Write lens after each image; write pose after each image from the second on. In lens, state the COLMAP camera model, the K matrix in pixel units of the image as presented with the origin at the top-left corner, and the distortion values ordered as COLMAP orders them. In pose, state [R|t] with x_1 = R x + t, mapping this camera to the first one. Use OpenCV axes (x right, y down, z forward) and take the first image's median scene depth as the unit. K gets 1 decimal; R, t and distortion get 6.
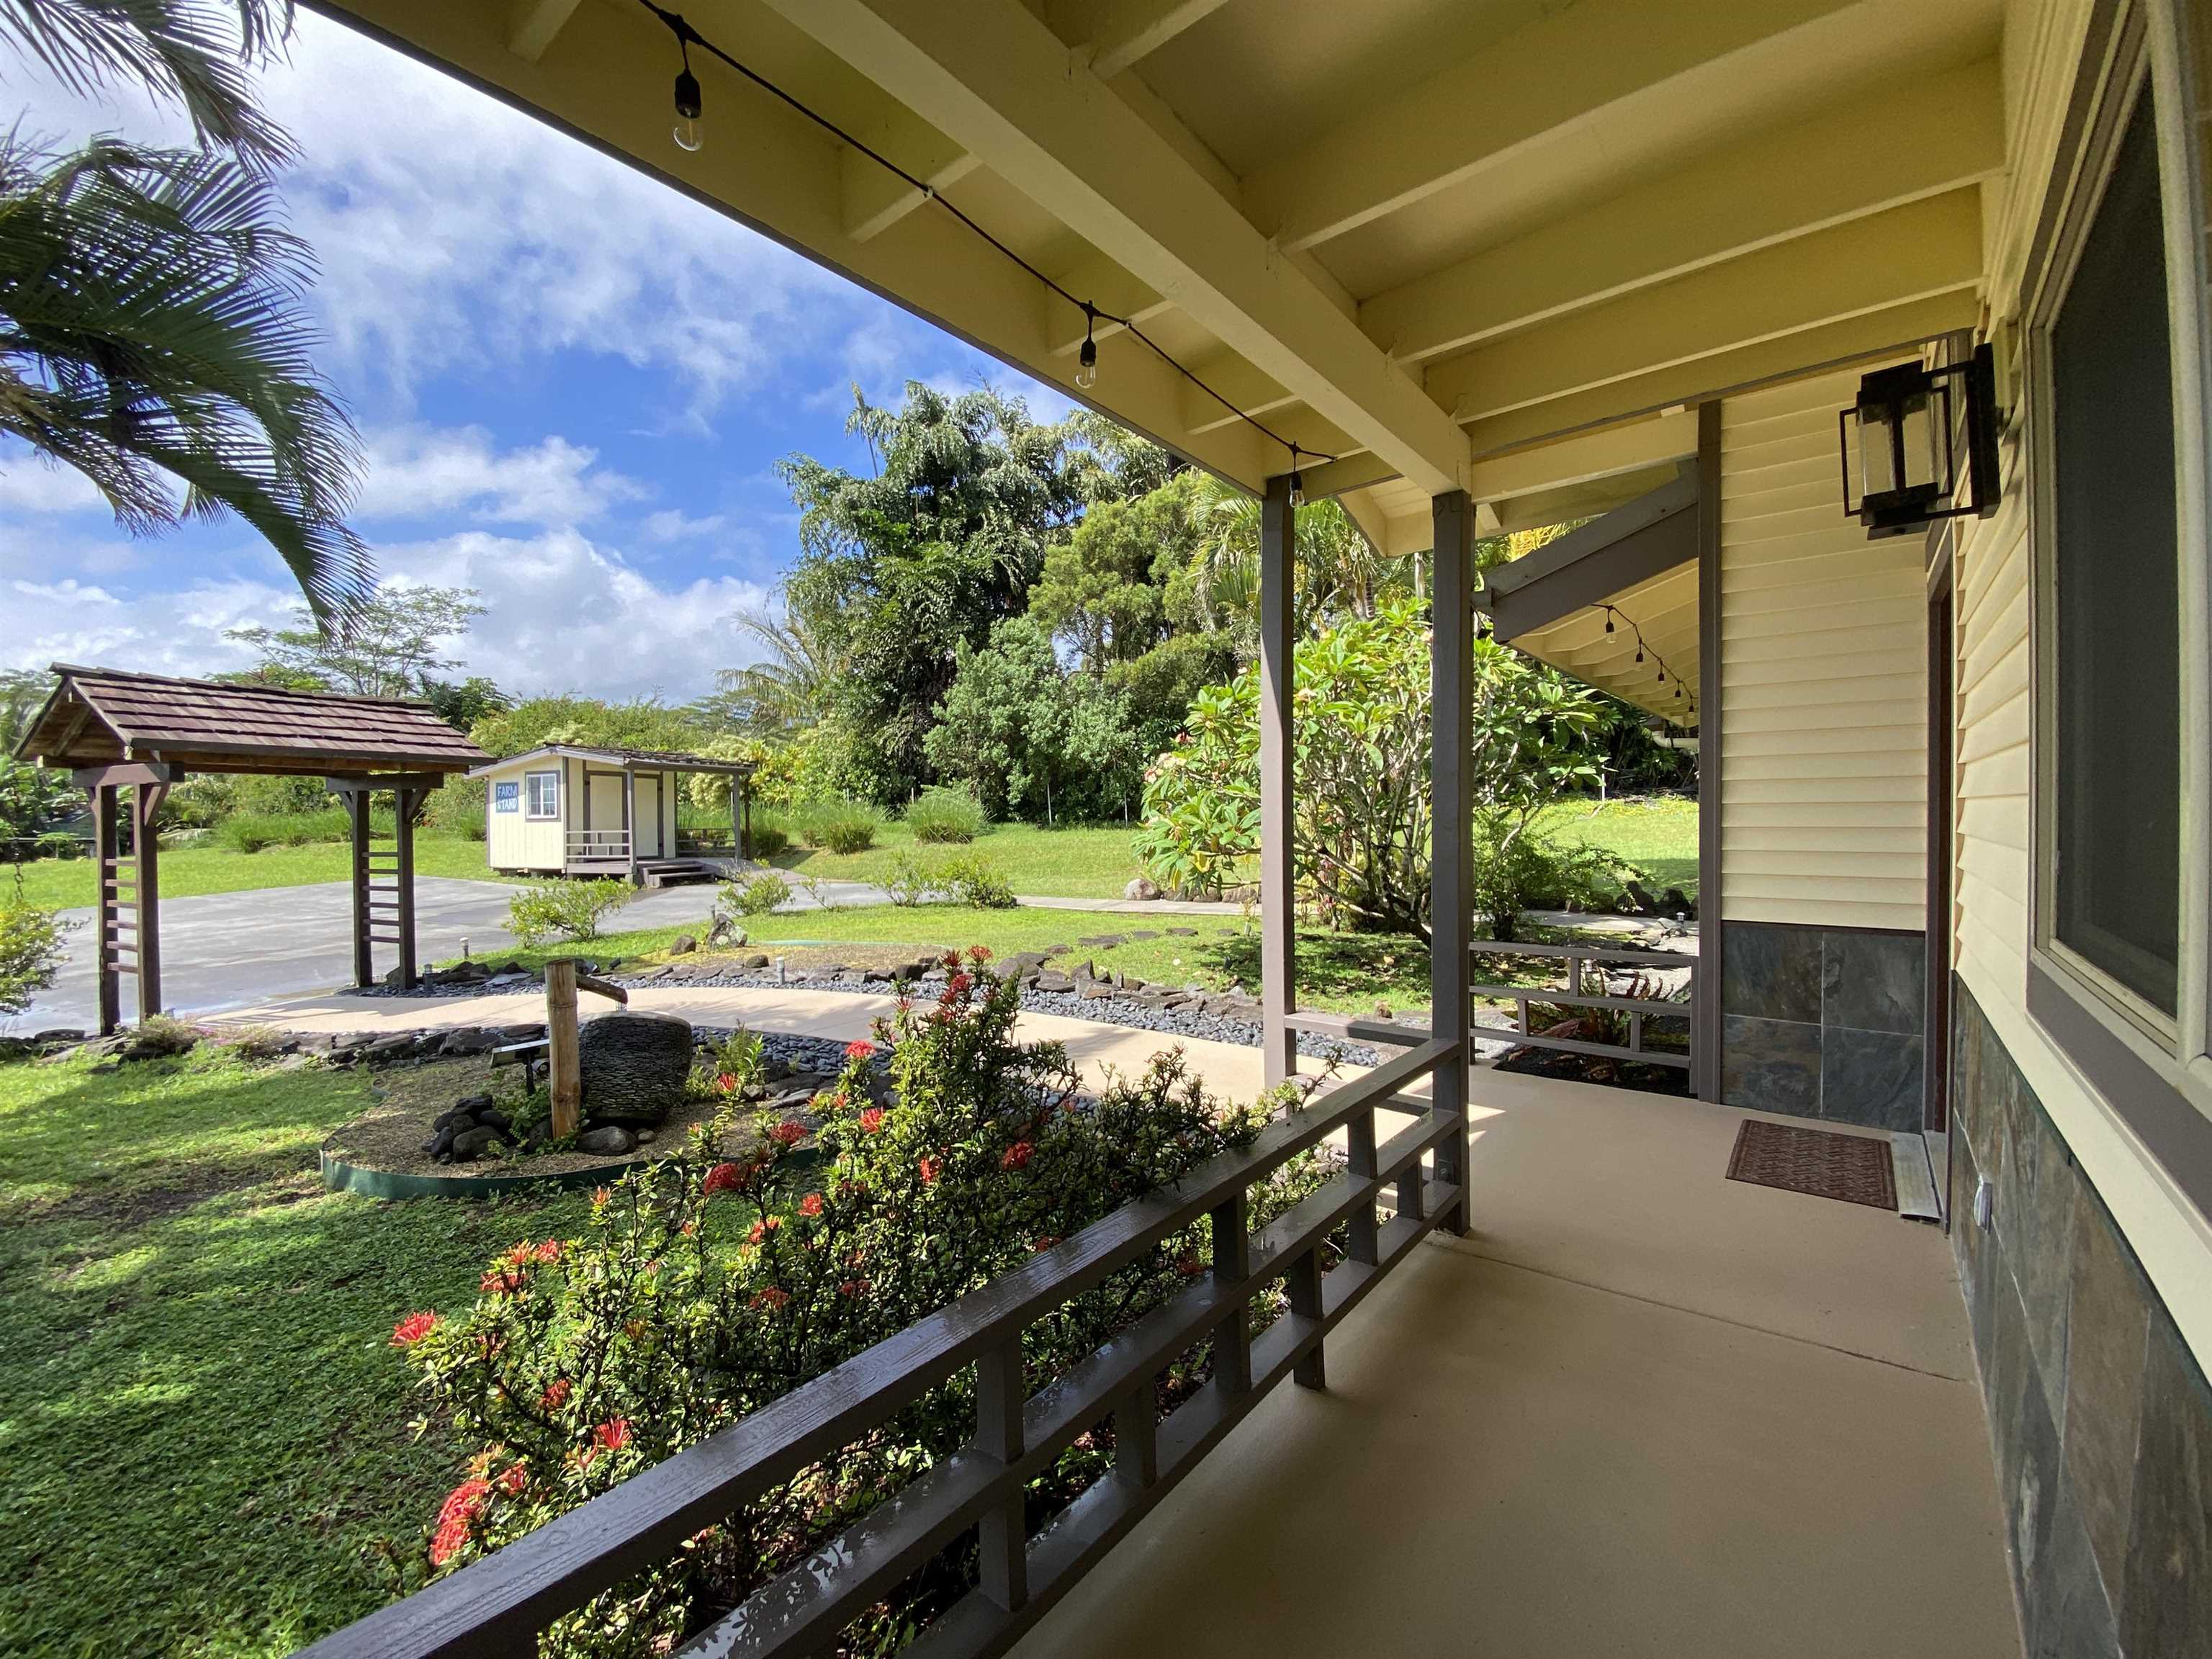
lens RADIAL K [[904.1, 0, 1092.5], [0, 904.1, 827.2], [0, 0, 1]] dist [-0.001771, -0.000199]
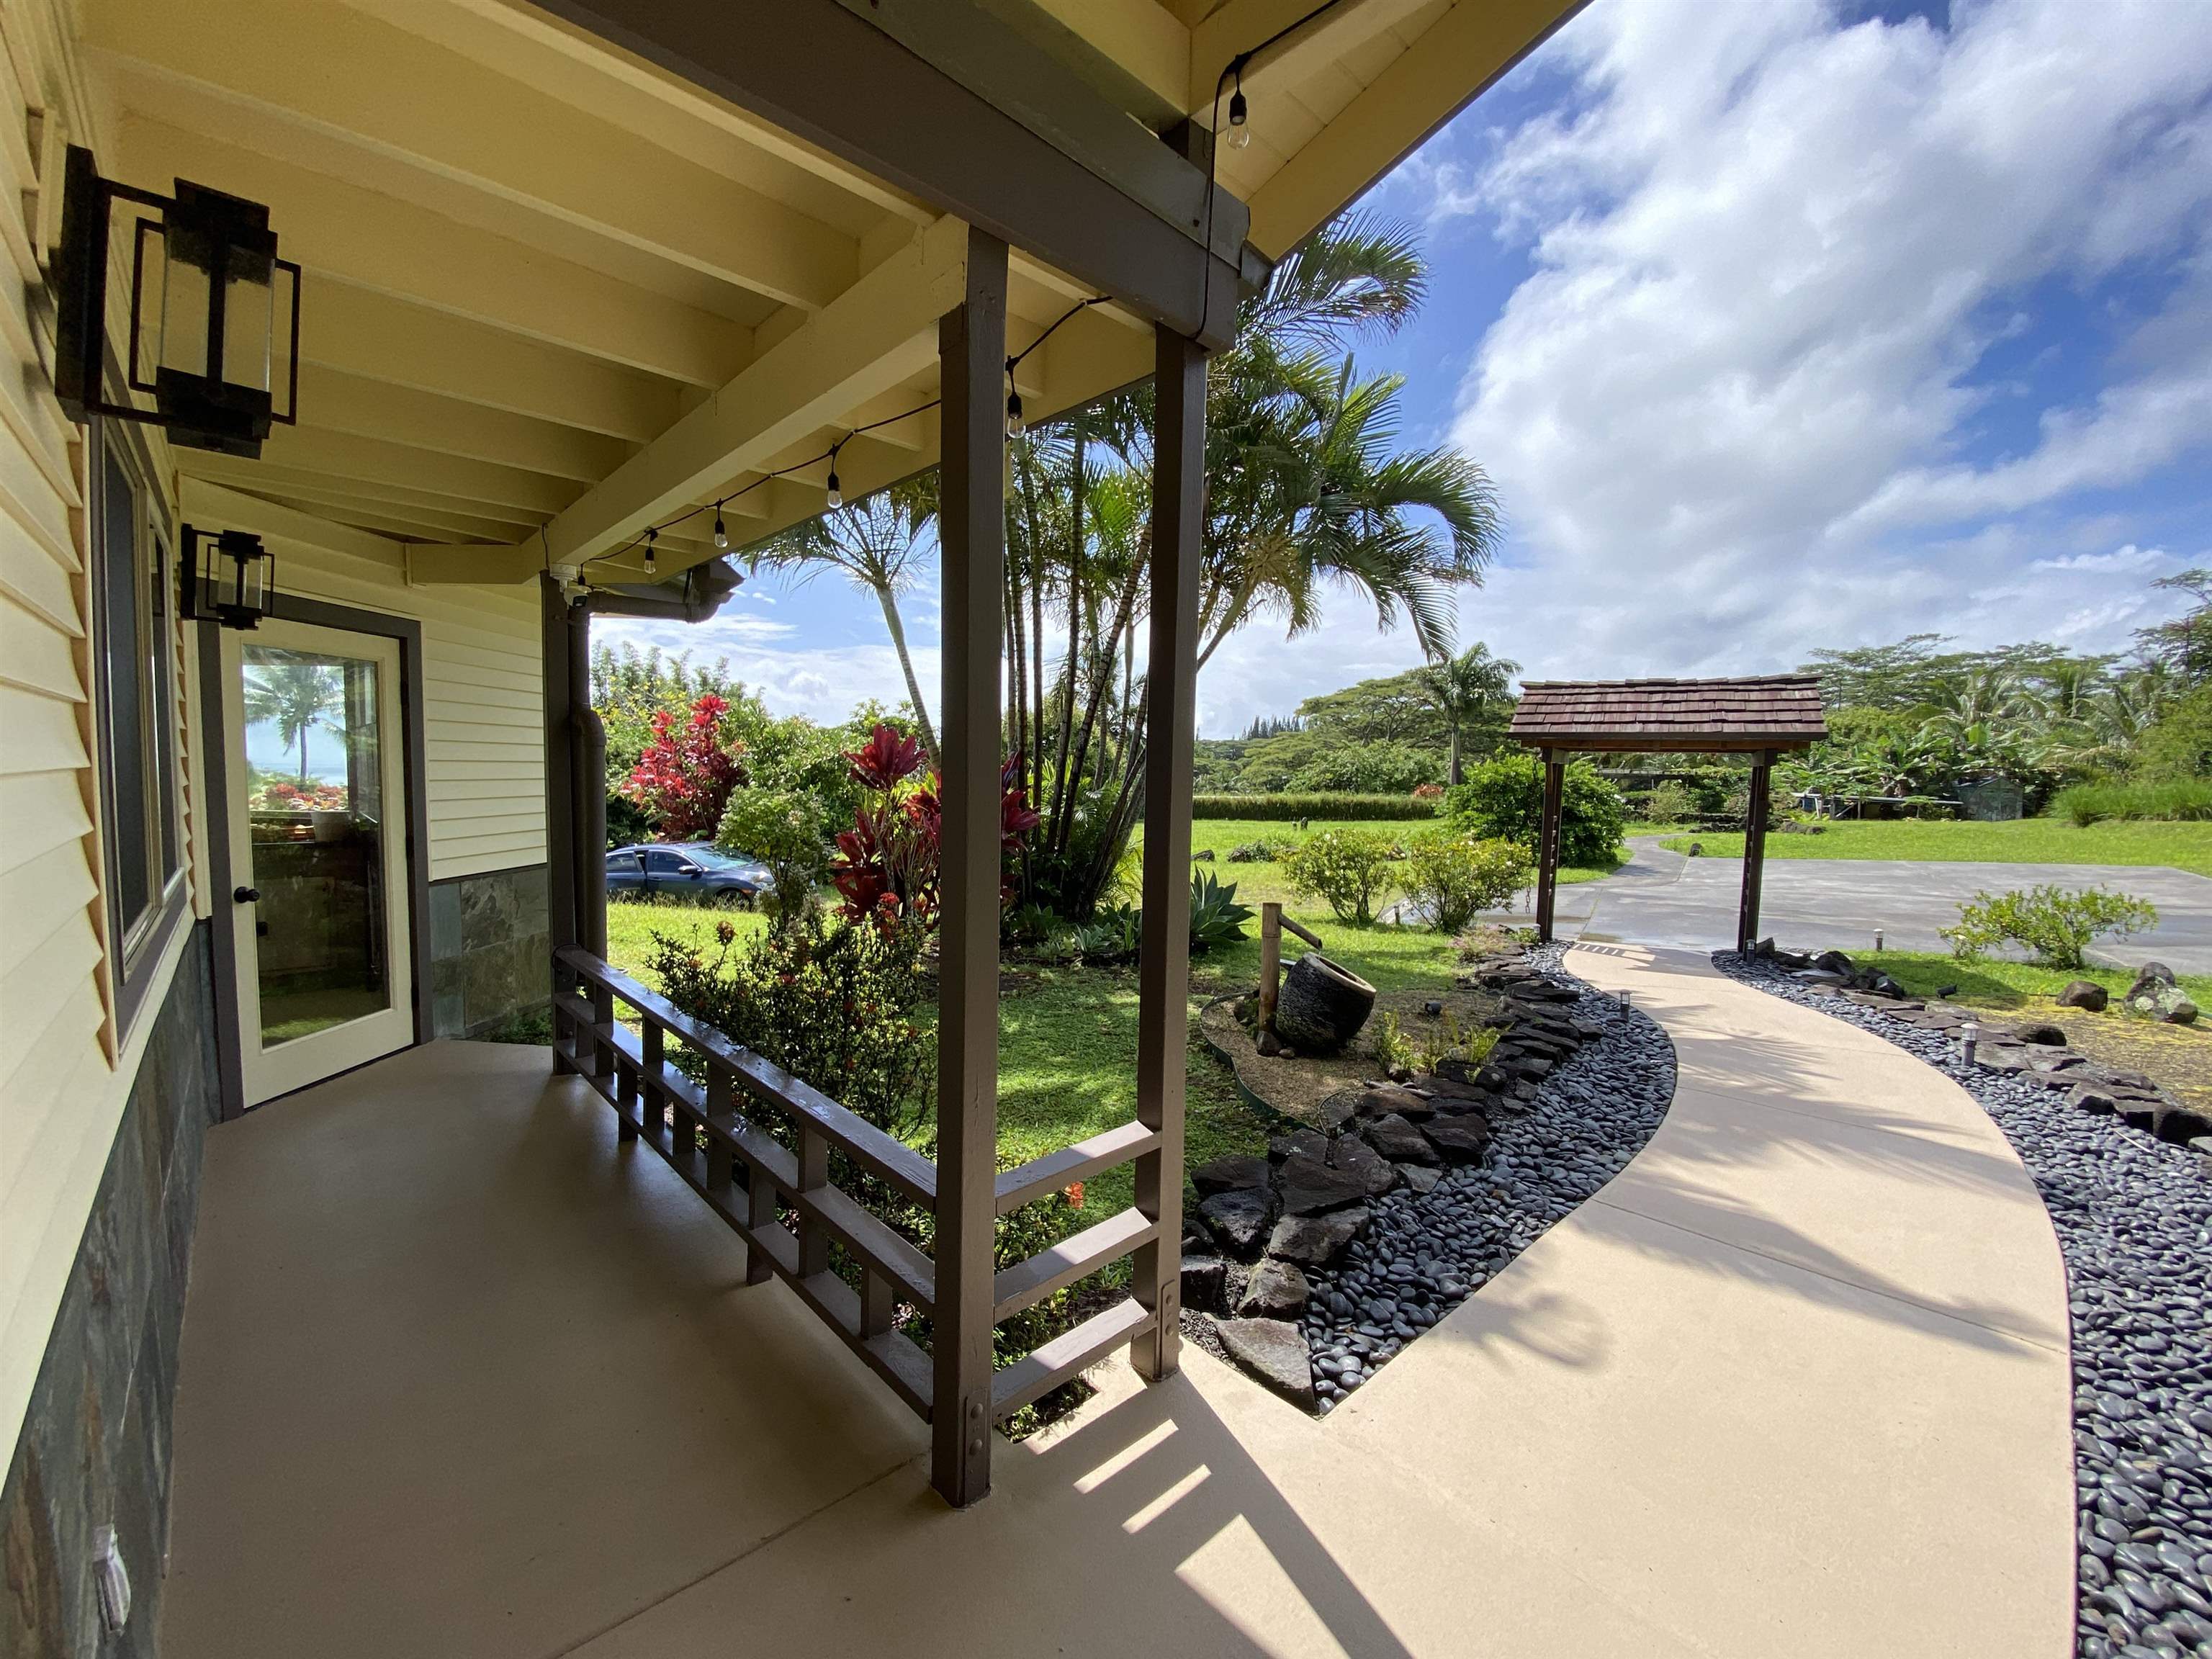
lens RADIAL K [[904.1, 0, 1092.5], [0, 904.1, 827.2], [0, 0, 1]] dist [-0.001771, -0.000199]
pose [[-0.123339, 0.071652, -0.989775, 0.099667], [-0.032760, 0.996552, 0.076225, -0.007365], [0.991824, 0.041826, -0.120566, 0.115802]]
